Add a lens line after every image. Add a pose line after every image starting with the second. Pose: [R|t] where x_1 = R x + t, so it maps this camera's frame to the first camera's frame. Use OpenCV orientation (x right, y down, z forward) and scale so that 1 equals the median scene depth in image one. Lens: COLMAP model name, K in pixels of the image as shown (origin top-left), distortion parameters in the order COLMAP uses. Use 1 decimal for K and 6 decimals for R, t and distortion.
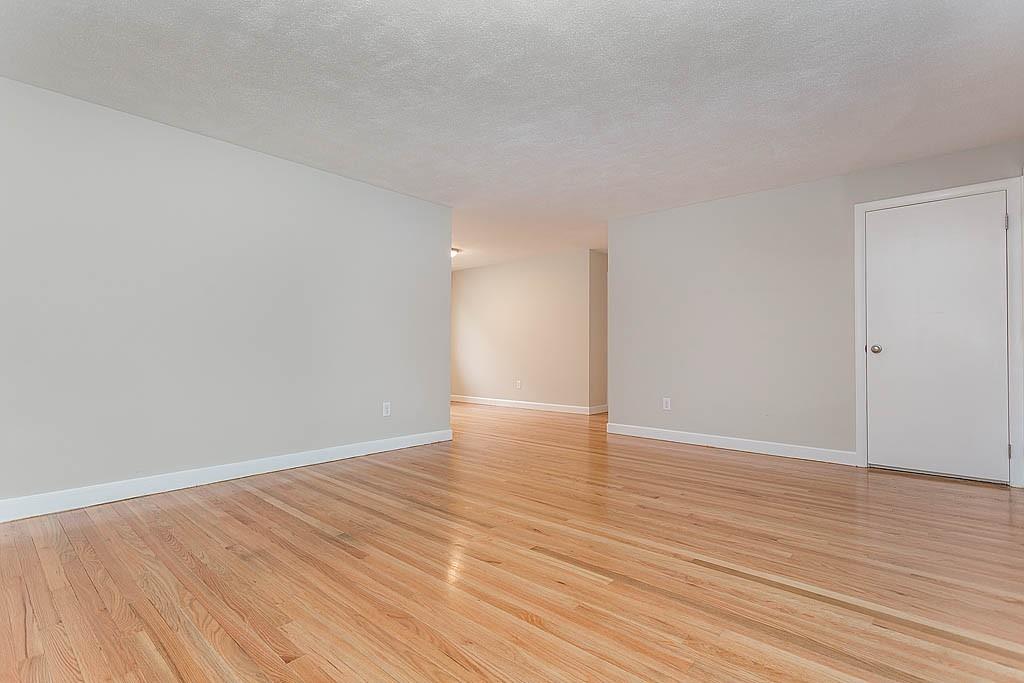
lens RADIAL K [[490.6, 0, 512.0], [0, 490.6, 341.5], [0, 0, 1]] dist [-0.002705, 0.000049]
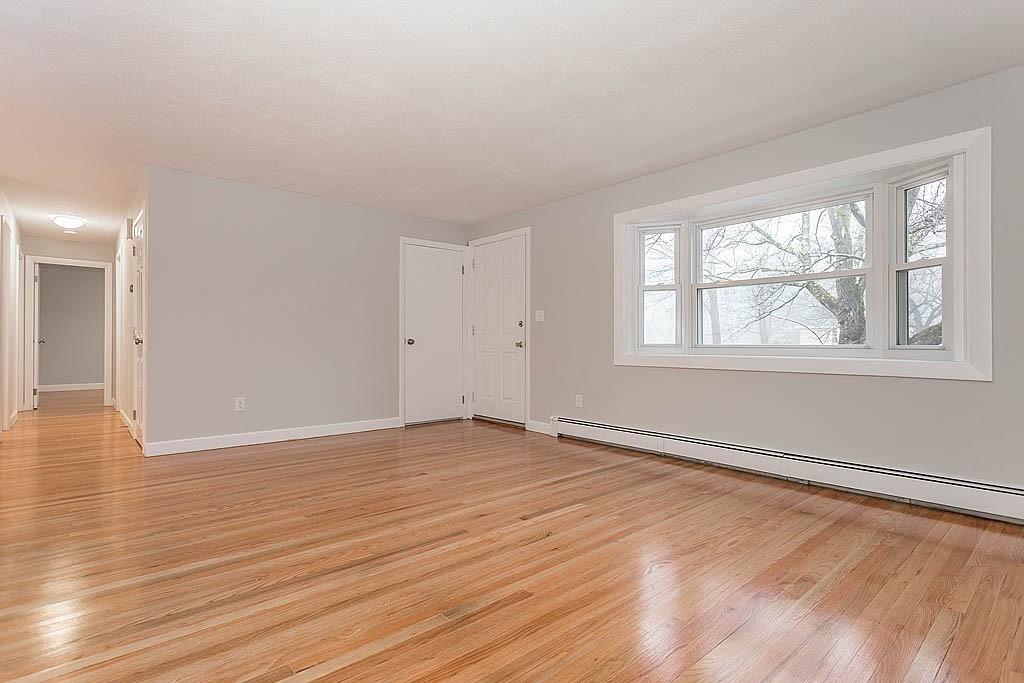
lens RADIAL K [[500.5, 0, 508.3], [0, 500.5, 342.0], [0, 0, 1]] dist [0.001667, 0.000535]
pose [[0.128662, -0.001577, 0.991687, -0.856775], [-0.016907, 0.999850, 0.003784, 0.007744], [-0.991544, -0.017253, 0.128616, 0.692994]]
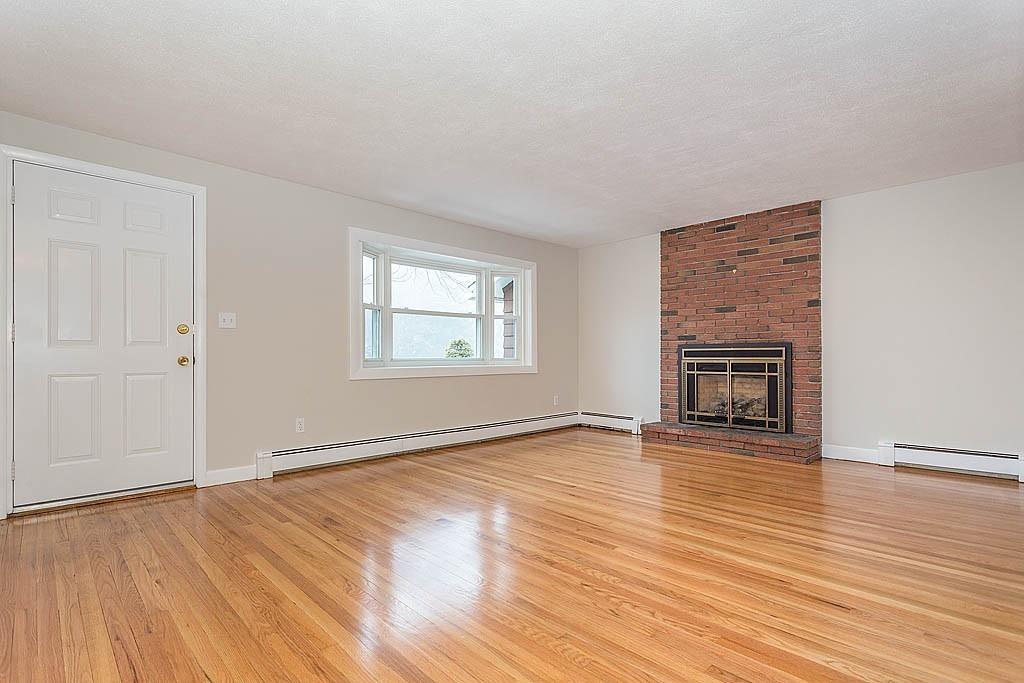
lens RADIAL K [[490.6, 0, 512.0], [0, 490.6, 341.5], [0, 0, 1]] dist [-0.002705, 0.000049]
pose [[-0.997302, 0.000388, 0.073400, 0.098549], [-0.002867, 0.999017, -0.044231, 0.027732], [-0.073345, -0.044322, -0.996321, 1.993426]]
